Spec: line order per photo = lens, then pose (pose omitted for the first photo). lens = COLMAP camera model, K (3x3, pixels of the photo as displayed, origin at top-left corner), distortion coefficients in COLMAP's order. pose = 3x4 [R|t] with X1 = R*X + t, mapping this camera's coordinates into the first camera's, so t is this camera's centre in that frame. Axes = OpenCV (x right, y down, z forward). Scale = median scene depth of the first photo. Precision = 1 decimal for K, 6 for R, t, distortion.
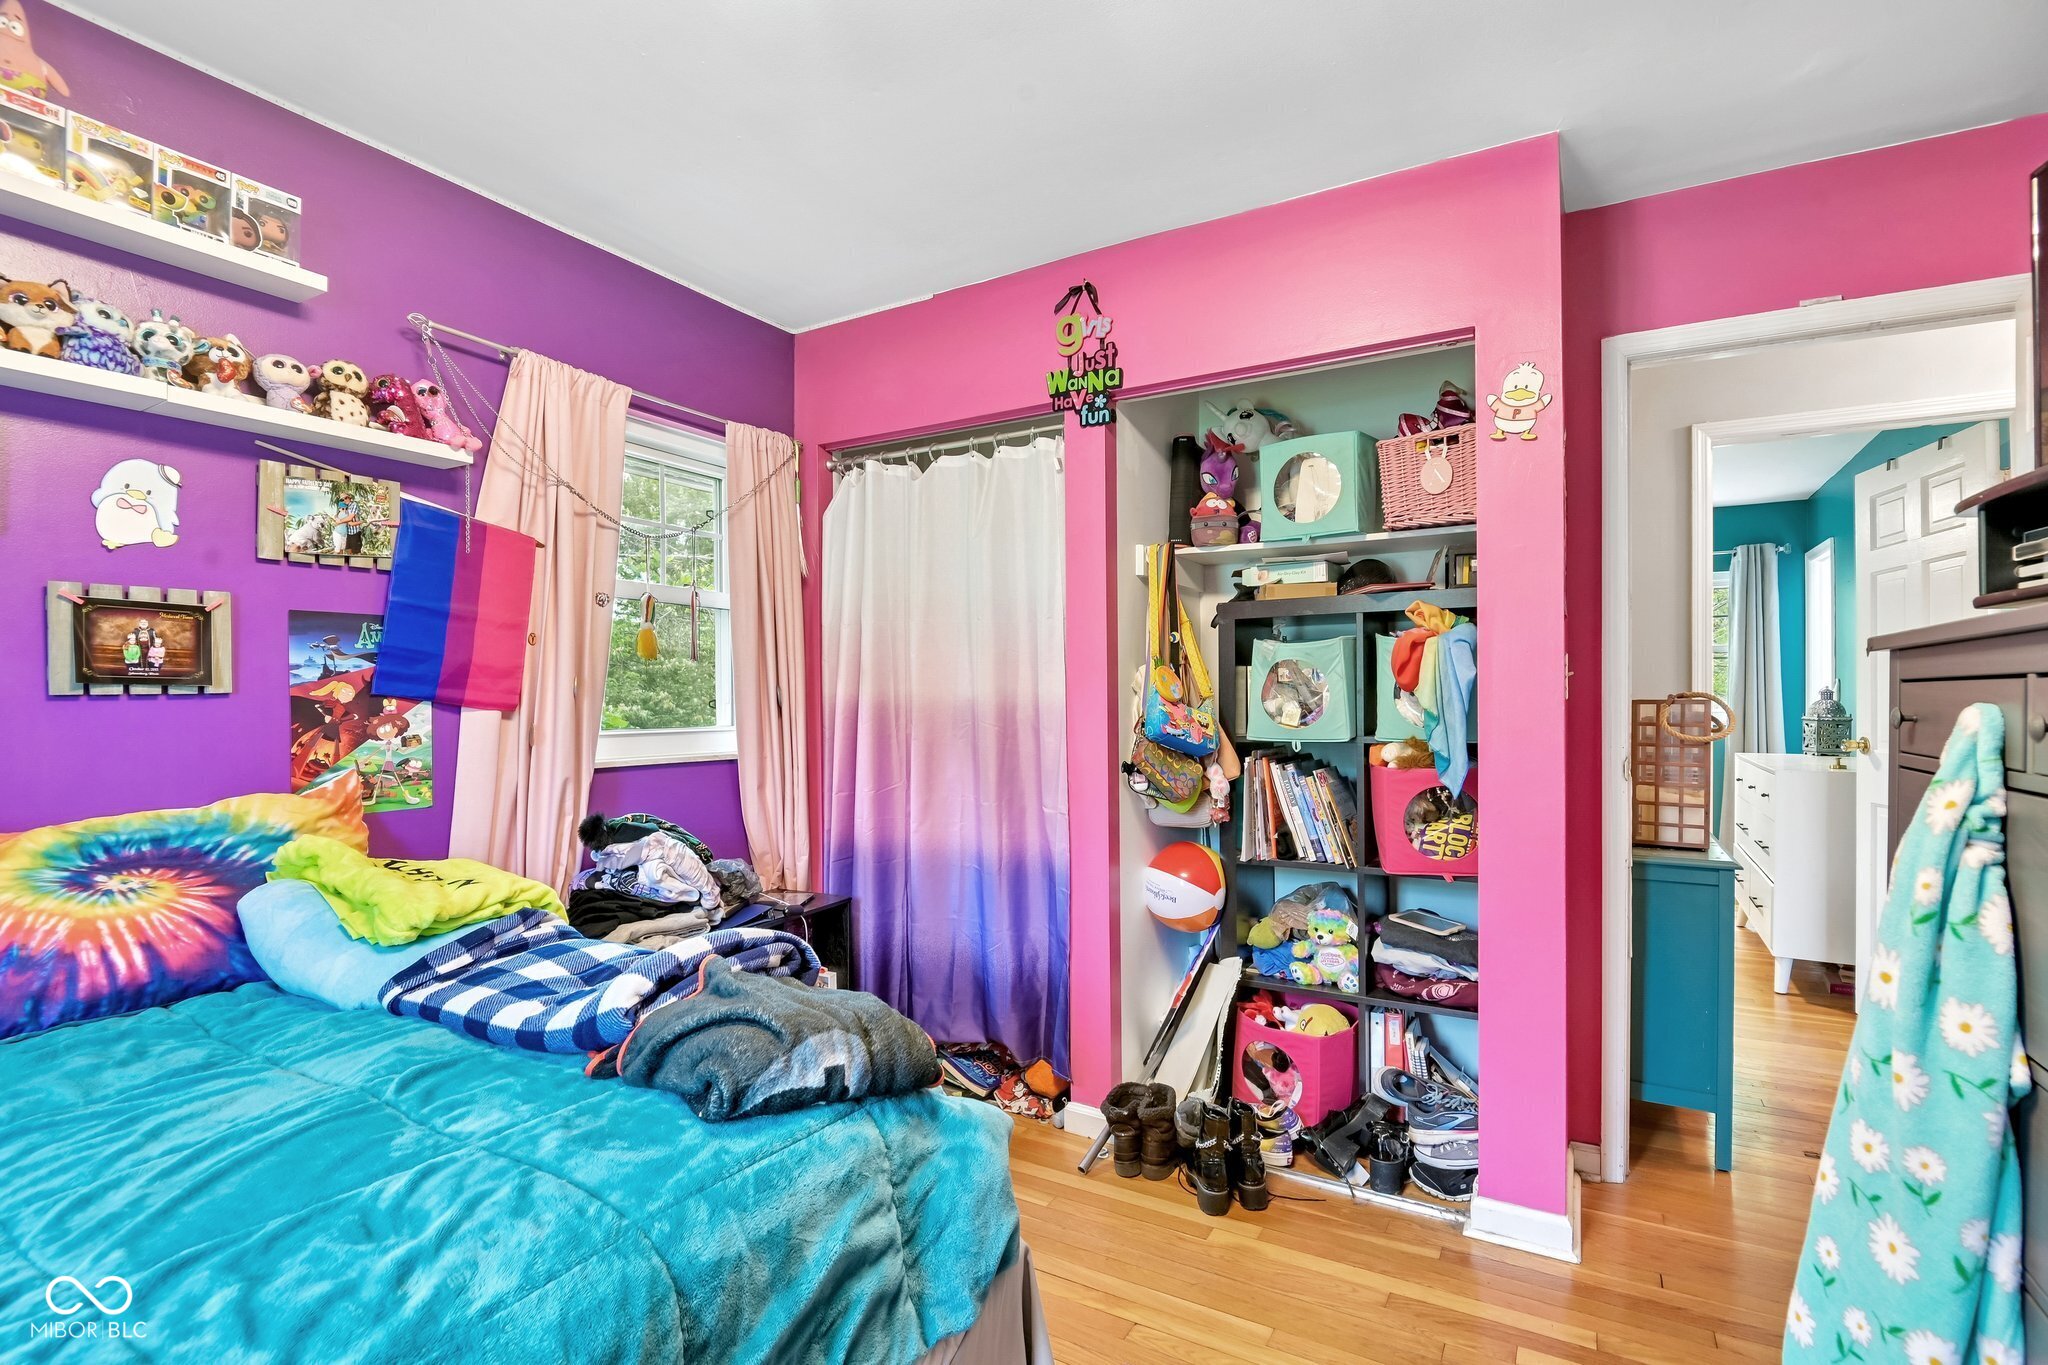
lens RADIAL K [[965.3, 0, 1015.1], [0, 965.3, 699.8], [0, 0, 1]] dist [-0.016041, -0.000571]
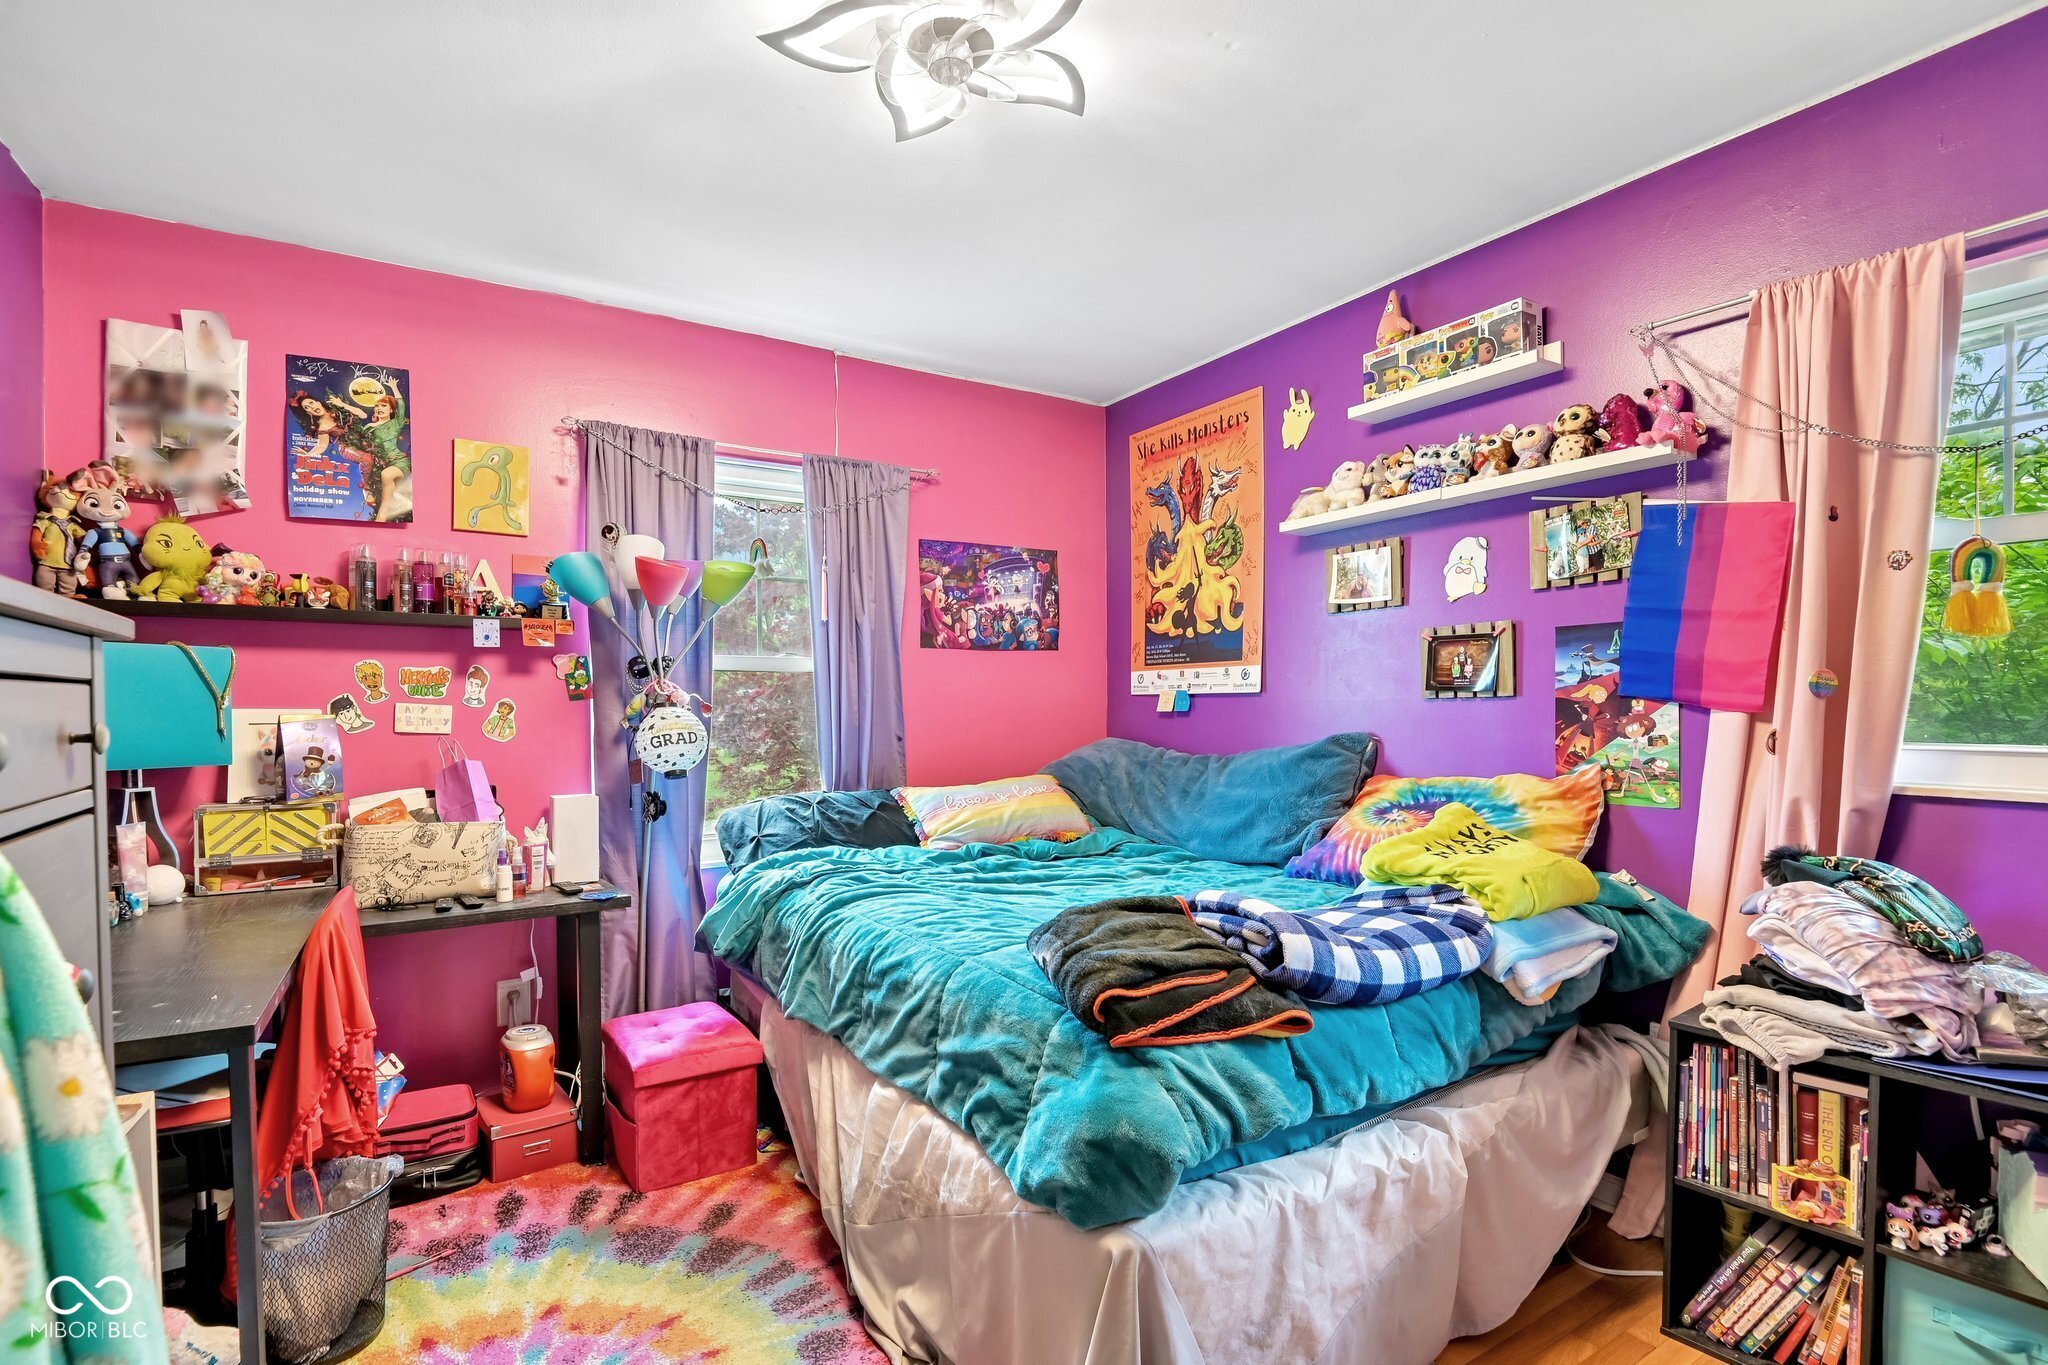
lens RADIAL K [[977.0, 0, 1022.3], [0, 977.0, 719.1], [0, 0, 1]] dist [0.000293, 0.000064]
pose [[-0.450896, 0.019529, -0.892363, 0.639412], [0.006222, 0.999805, 0.018736, -0.004121], [0.892555, 0.002896, -0.450930, 0.921941]]
